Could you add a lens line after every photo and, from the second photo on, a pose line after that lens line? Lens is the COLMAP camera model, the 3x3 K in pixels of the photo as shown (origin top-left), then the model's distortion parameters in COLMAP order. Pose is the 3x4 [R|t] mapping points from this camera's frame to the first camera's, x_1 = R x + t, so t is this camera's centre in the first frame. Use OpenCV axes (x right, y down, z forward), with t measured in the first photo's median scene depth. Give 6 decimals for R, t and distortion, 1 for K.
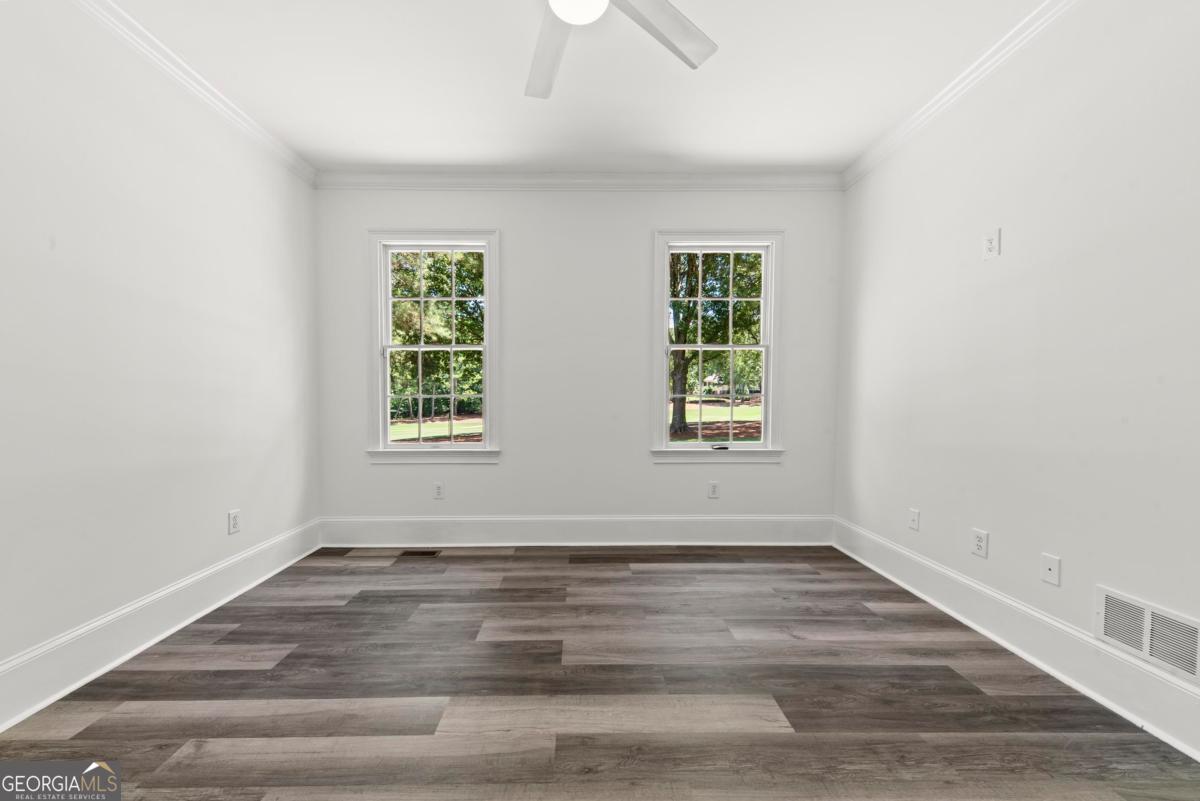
lens RADIAL K [[412.9, 0, 594.0], [0, 412.9, 391.3], [0, 0, 1]] dist [0.003129, -0.000001]
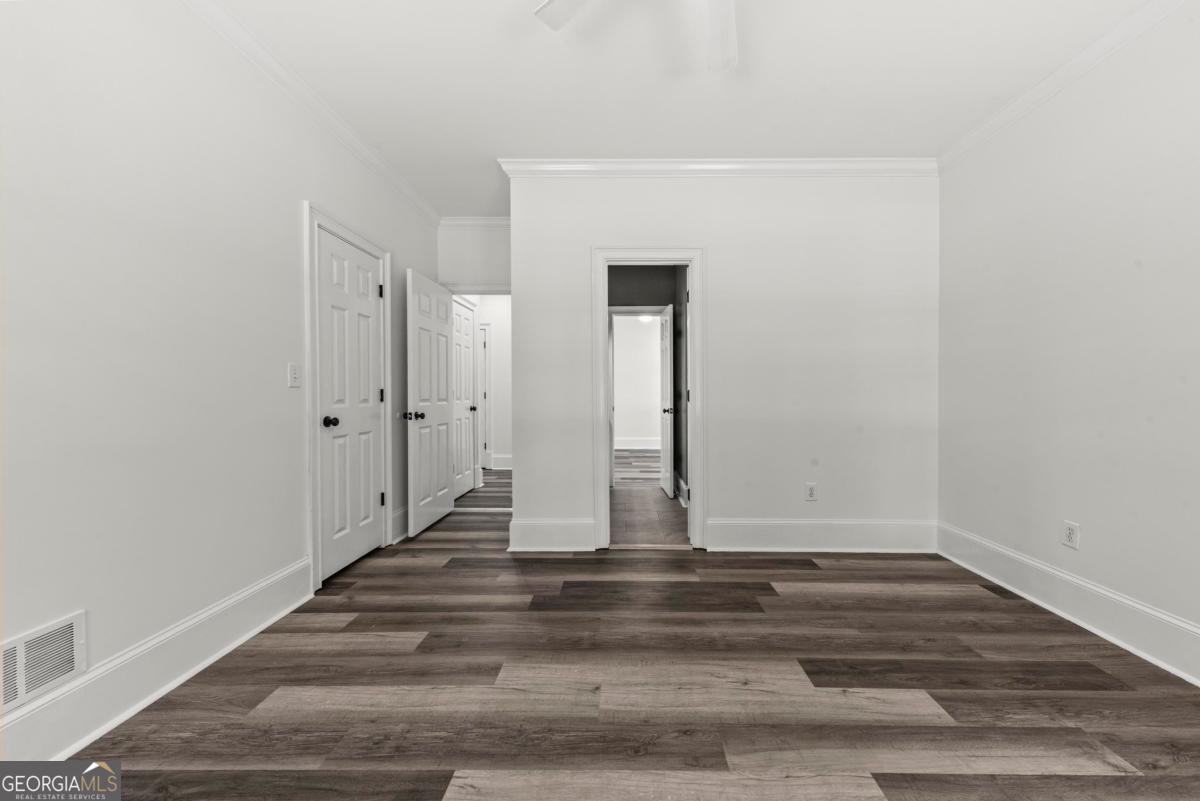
lens RADIAL K [[412.9, 0, 599.5], [0, 412.9, 399.4], [0, 0, 1]] dist [0.003129, -0.000001]
pose [[-0.995835, -0.002540, 0.091134, 0.113184], [-0.001693, 0.999955, 0.009380, 0.028177], [-0.091154, 0.009186, -0.995794, 2.013088]]
